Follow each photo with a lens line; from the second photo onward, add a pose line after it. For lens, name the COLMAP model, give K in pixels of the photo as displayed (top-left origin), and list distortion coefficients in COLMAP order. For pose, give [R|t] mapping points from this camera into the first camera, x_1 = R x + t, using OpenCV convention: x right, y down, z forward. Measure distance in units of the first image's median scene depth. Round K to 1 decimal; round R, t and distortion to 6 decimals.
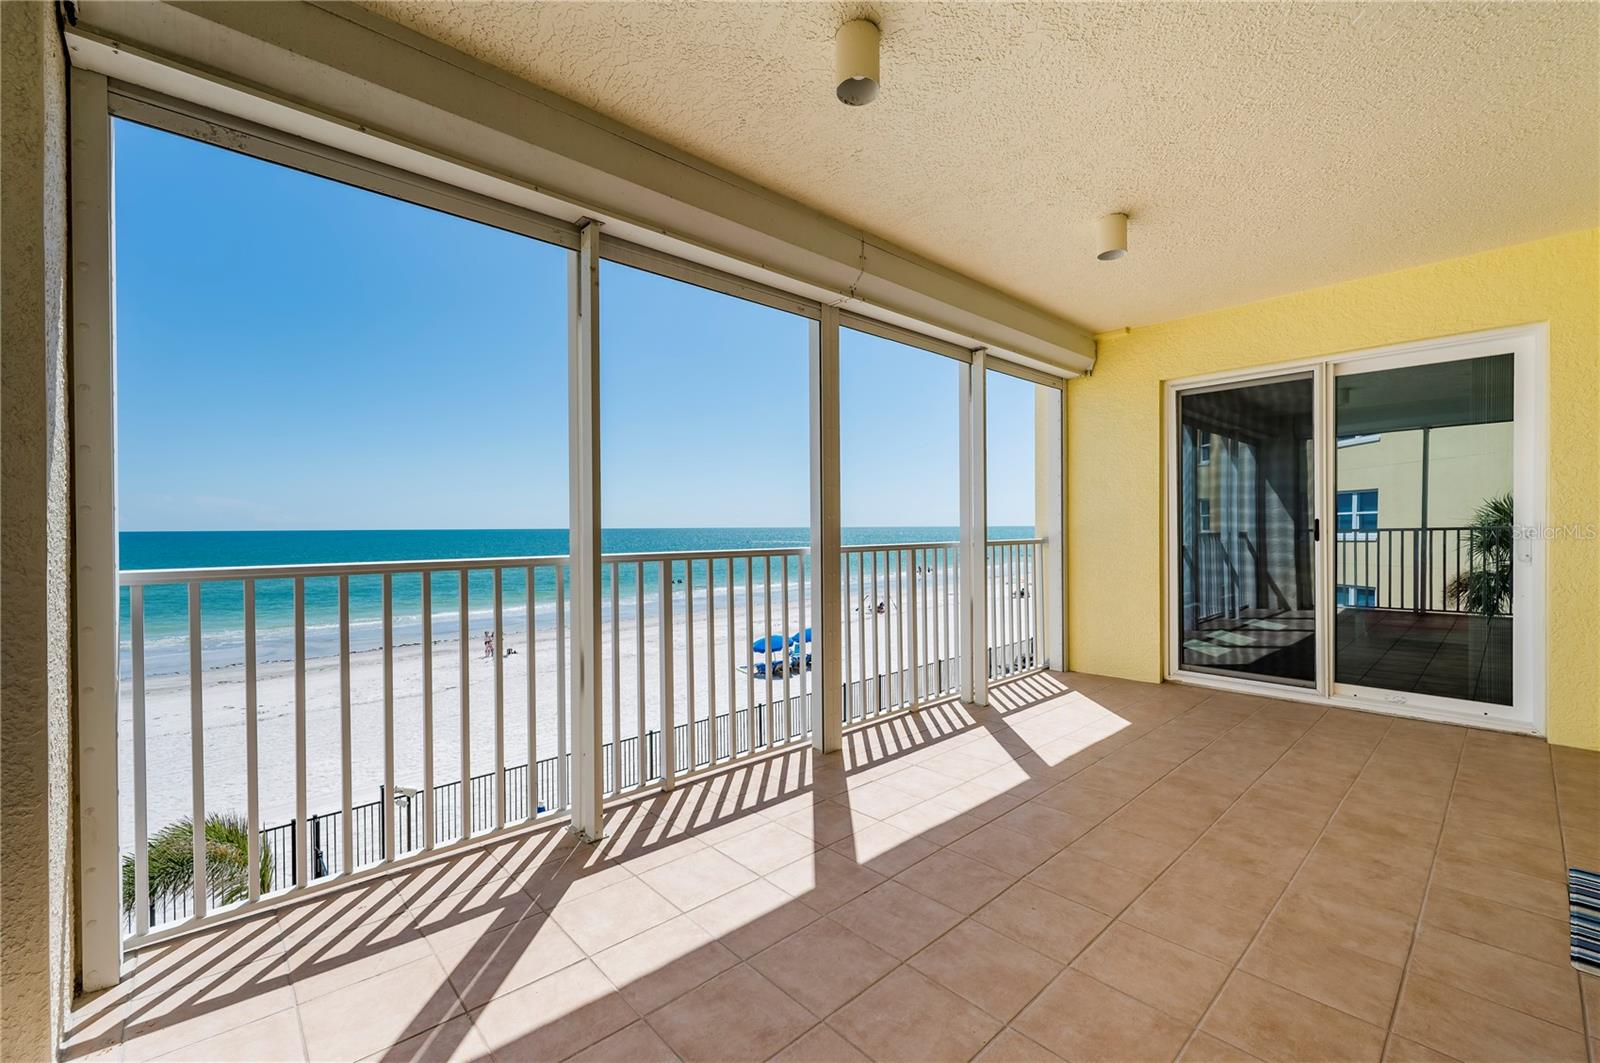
lens RADIAL K [[666.9, 0, 800.6], [0, 666.9, 529.5], [0, 0, 1]] dist [0.002761, -0.001045]
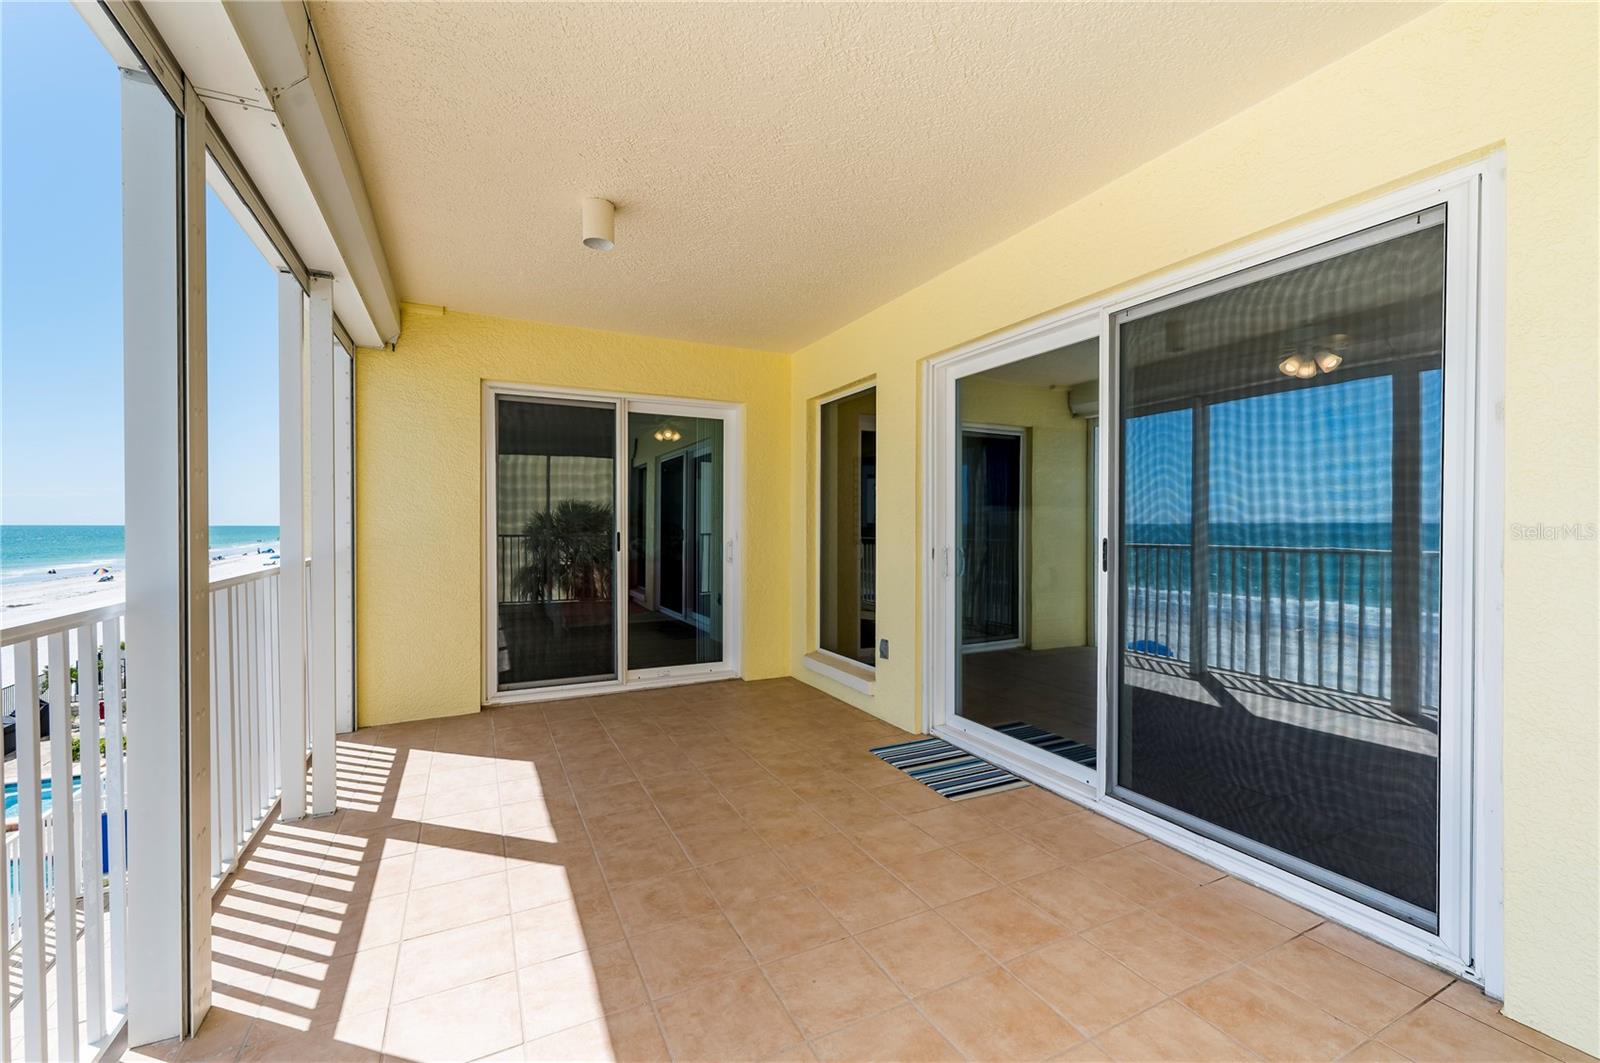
lens RADIAL K [[666.9, 0, 806.9], [0, 666.9, 534.9], [0, 0, 1]] dist [0.002761, -0.001045]
pose [[0.260520, -0.007171, 0.965442, -0.267372], [-0.000119, 0.999972, 0.007459, -0.020863], [-0.965468, -0.002058, 0.260512, 0.402964]]
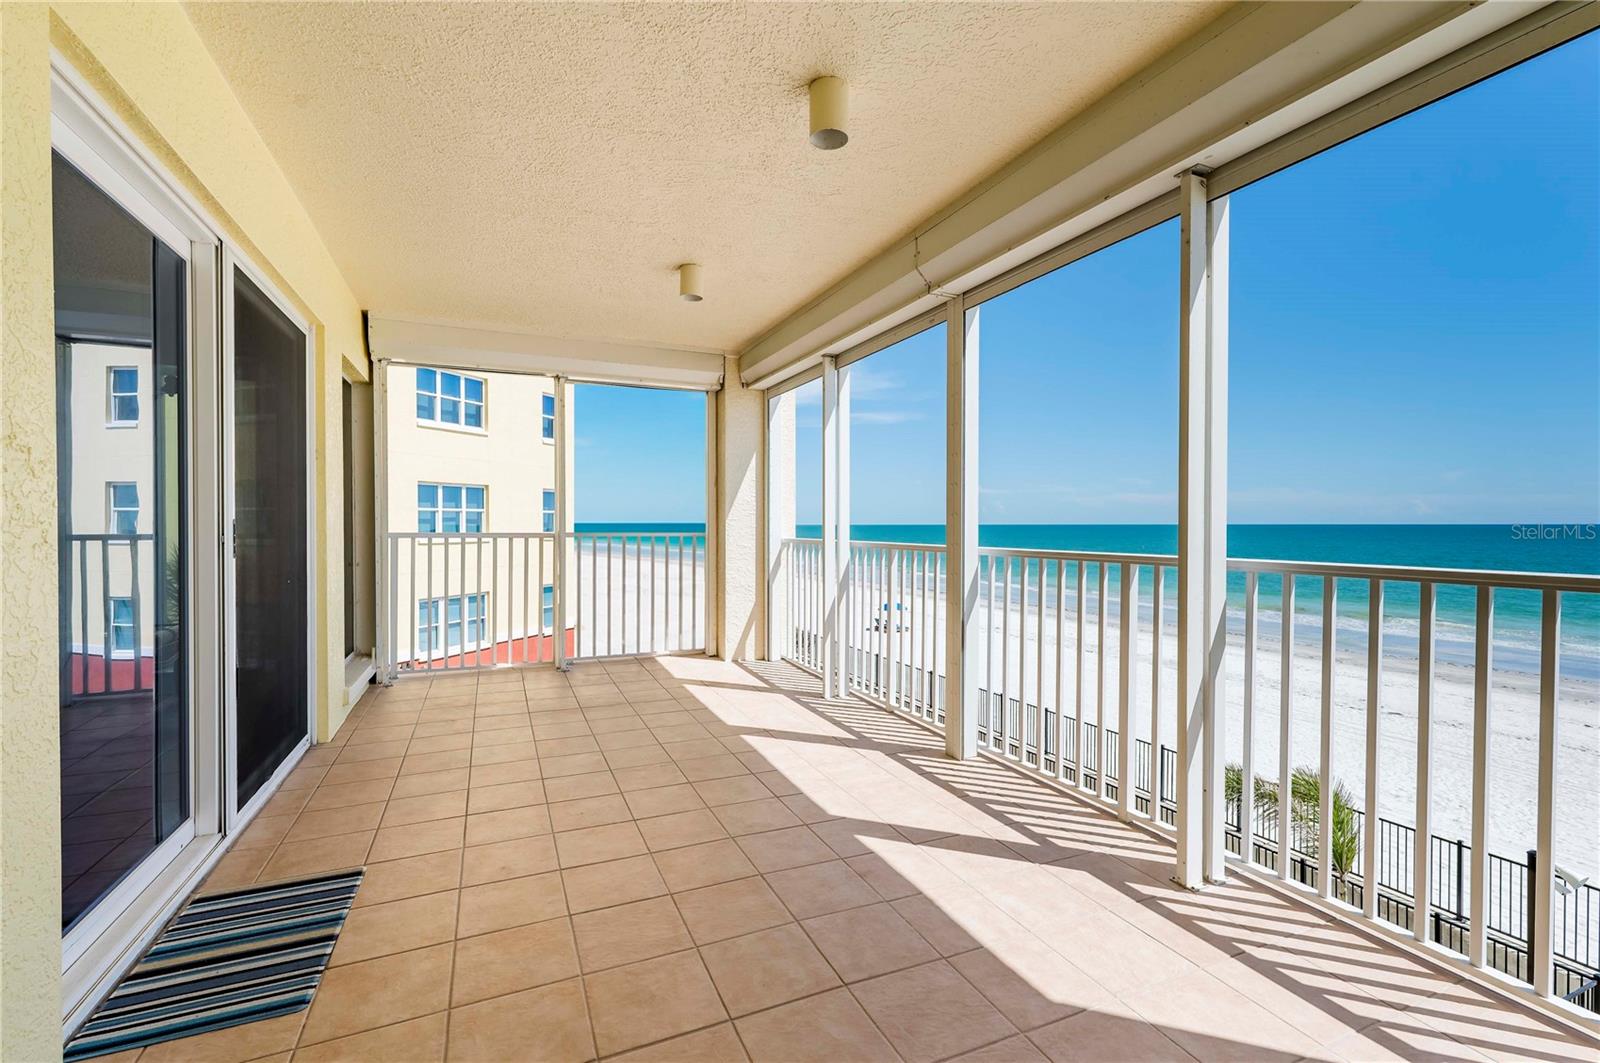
lens RADIAL K [[666.9, 0, 791.1], [0, 666.9, 527.3], [0, 0, 1]] dist [0.002761, -0.001045]
pose [[-0.320248, 0.012035, -0.947257, 0.924094], [0.000201, 0.999920, 0.012636, -0.012607], [0.947334, 0.003856, -0.320225, 0.962753]]
